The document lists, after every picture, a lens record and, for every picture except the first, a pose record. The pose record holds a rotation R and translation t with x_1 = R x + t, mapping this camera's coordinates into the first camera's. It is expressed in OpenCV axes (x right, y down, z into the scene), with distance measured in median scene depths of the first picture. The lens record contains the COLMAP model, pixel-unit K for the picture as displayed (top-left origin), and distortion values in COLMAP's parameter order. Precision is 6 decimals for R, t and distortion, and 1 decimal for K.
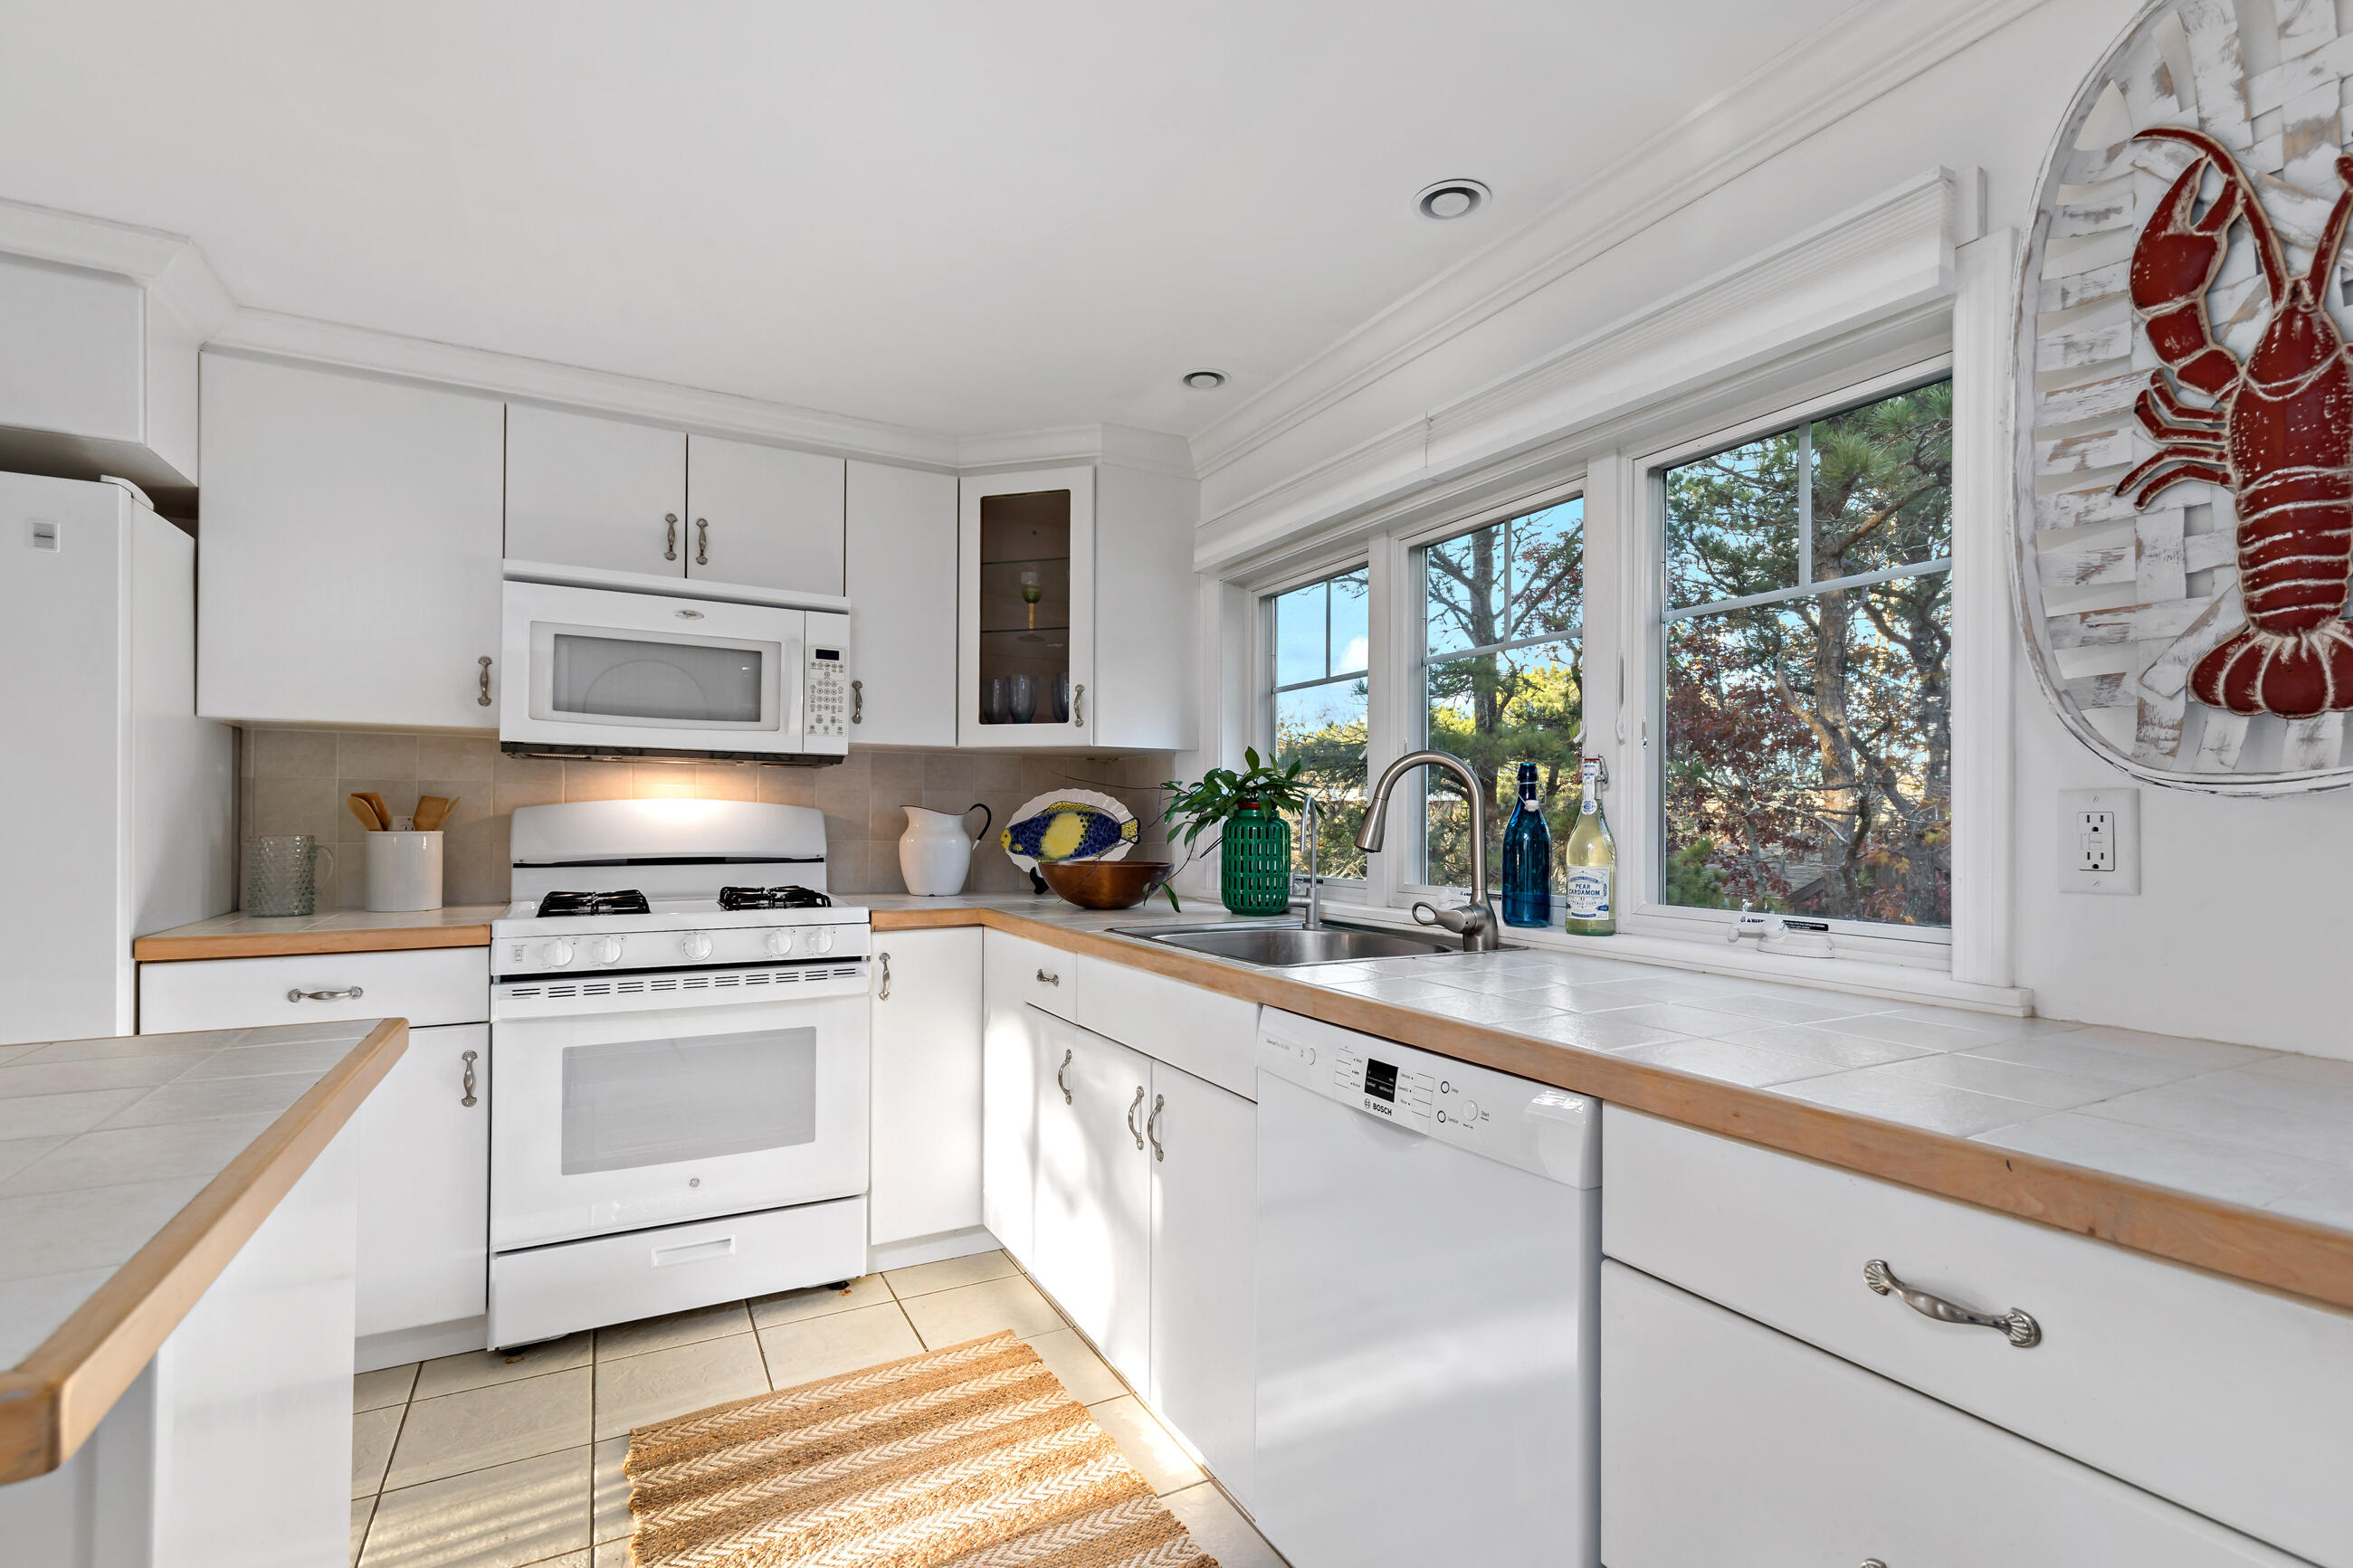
lens RADIAL K [[1063.8, 0, 1197.9], [0, 1063.8, 807.6], [0, 0, 1]] dist [0.003777, -0.000892]
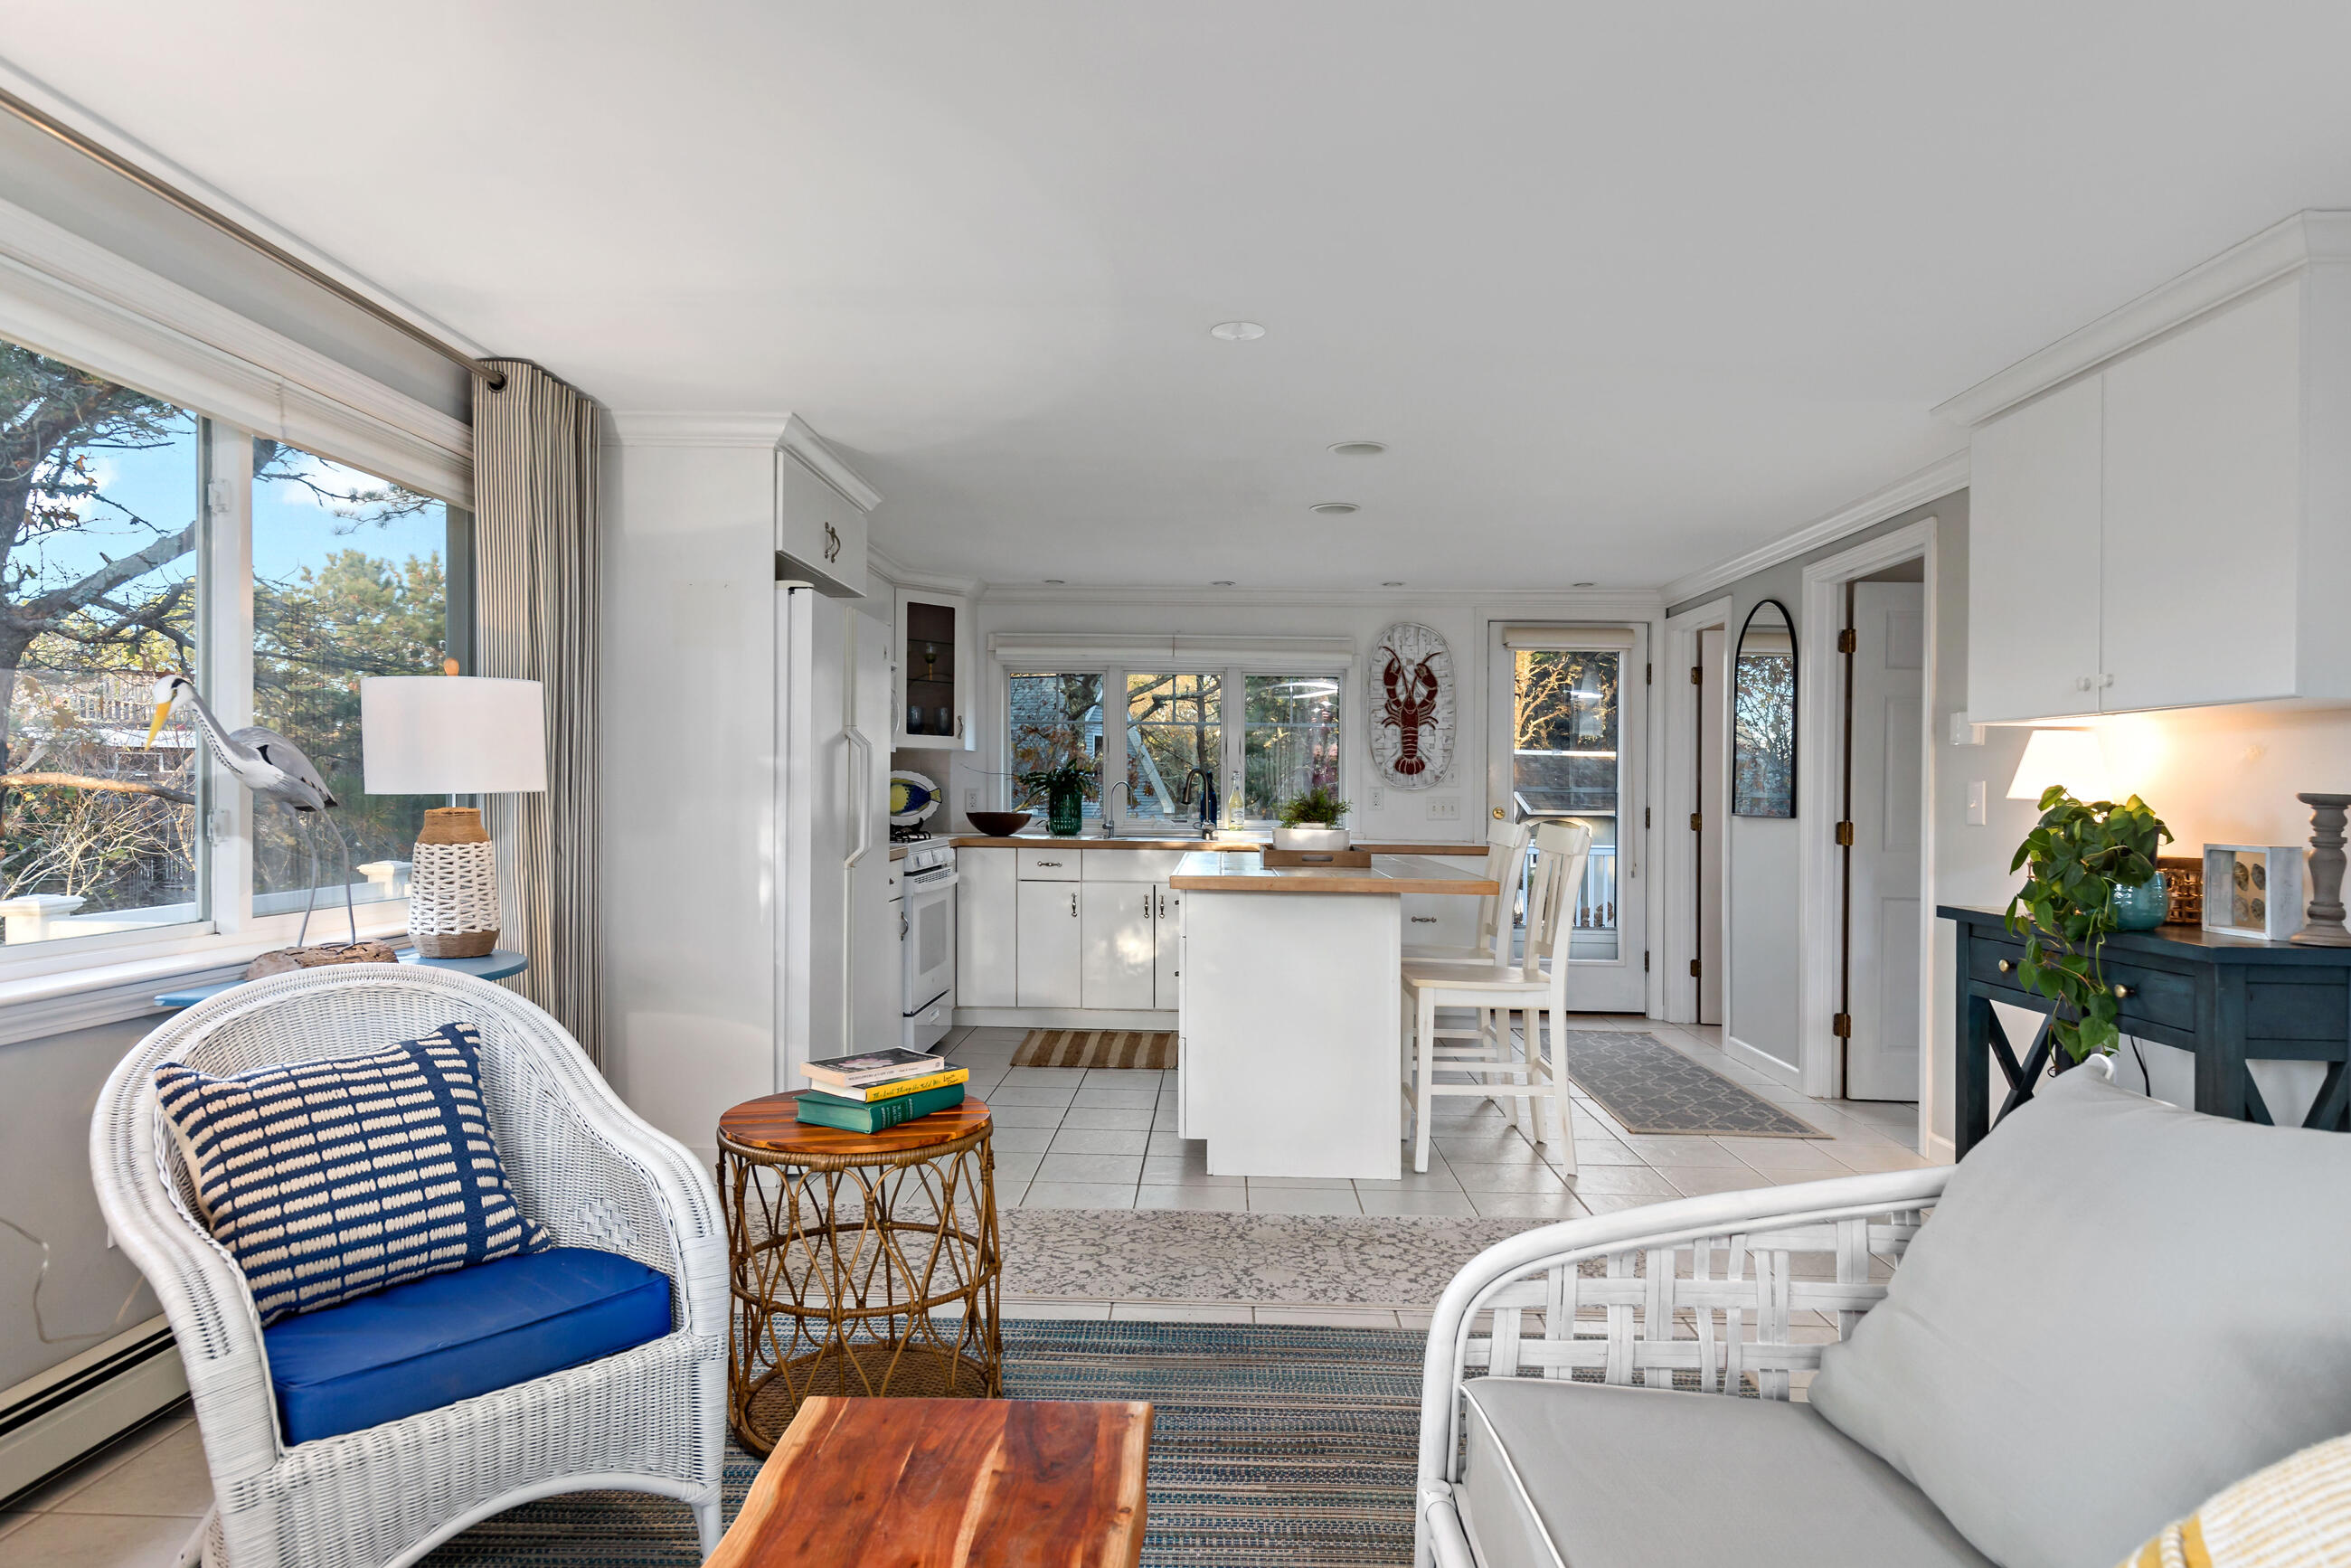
lens RADIAL K [[1350.3, 0, 1125.7], [0, 1350.3, 809.5], [0, 0, 1]] dist [-0.002405, 0.000064]
pose [[0.534661, -0.010078, 0.845007, -2.009686], [-0.024576, 0.999321, 0.027468, -0.022609], [-0.844709, -0.035453, 0.534050, -0.519994]]
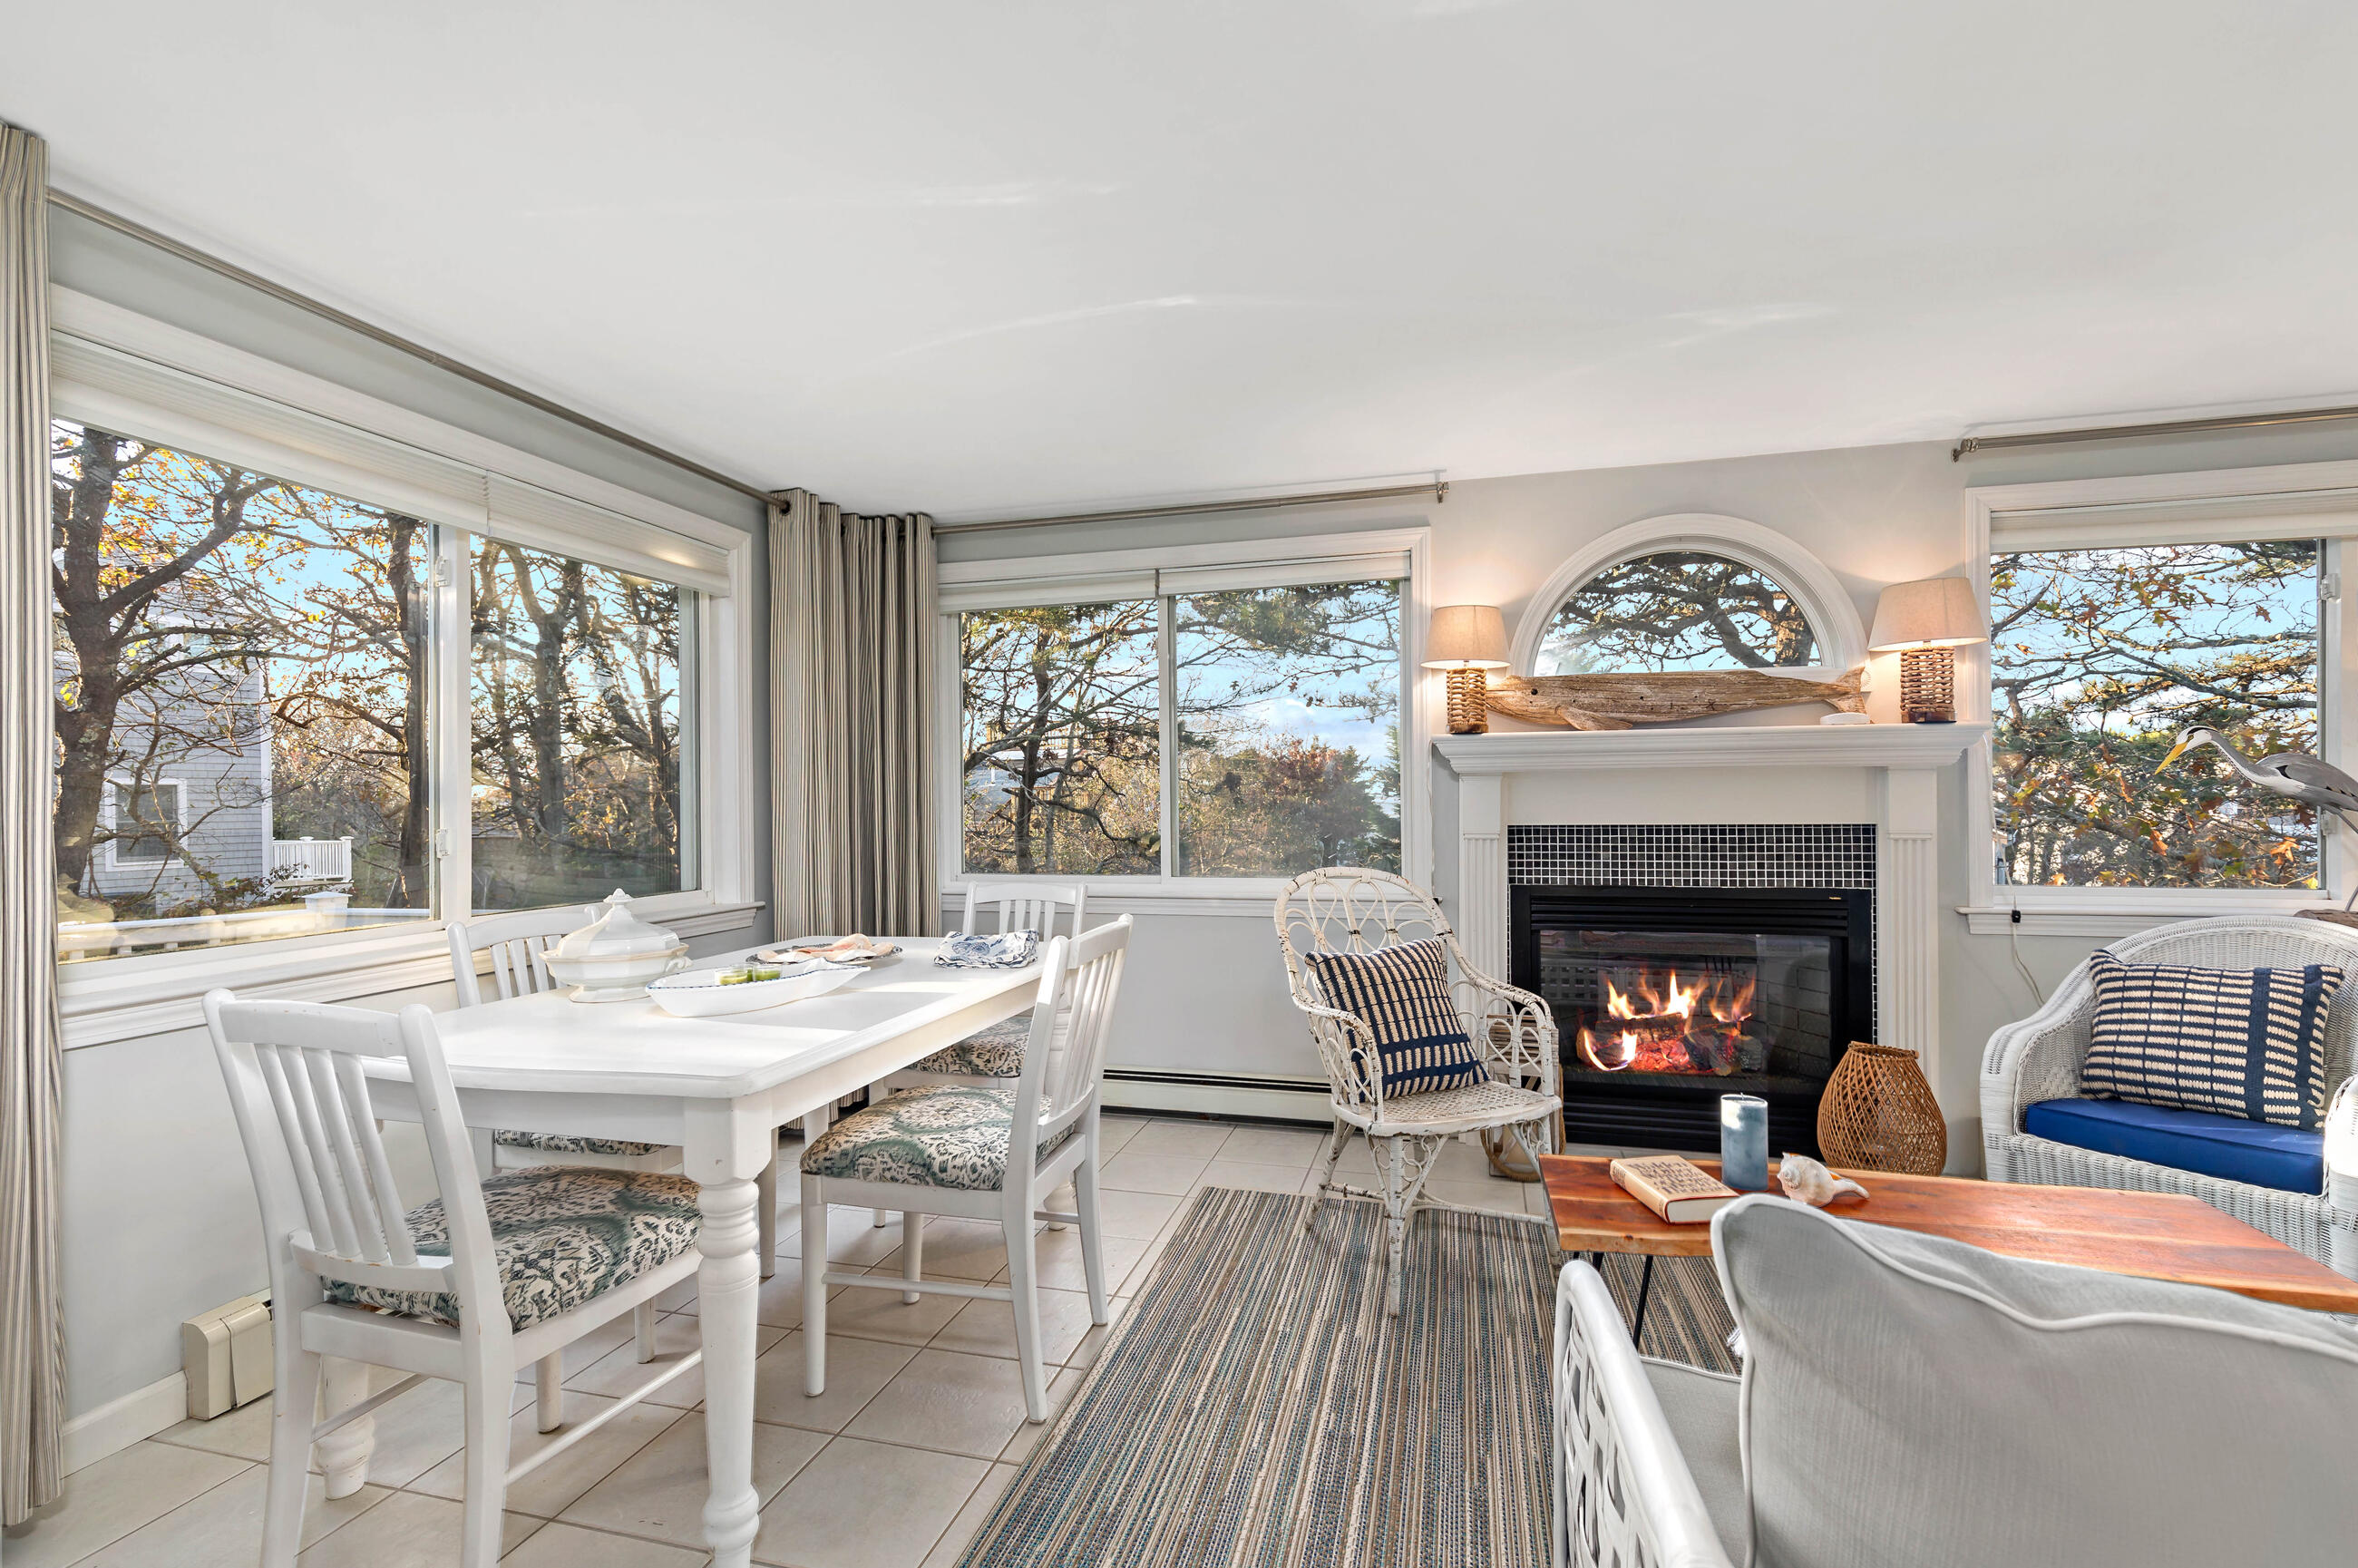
lens RADIAL K [[1066.2, 0, 1220.8], [0, 1066.2, 817.0], [0, 0, 1]] dist [0.003777, -0.000892]
pose [[0.710856, 0.002619, -0.703333, -1.546464], [0.025967, 0.999214, 0.029966, -0.035139], [0.702858, -0.039566, 0.710229, -1.037952]]
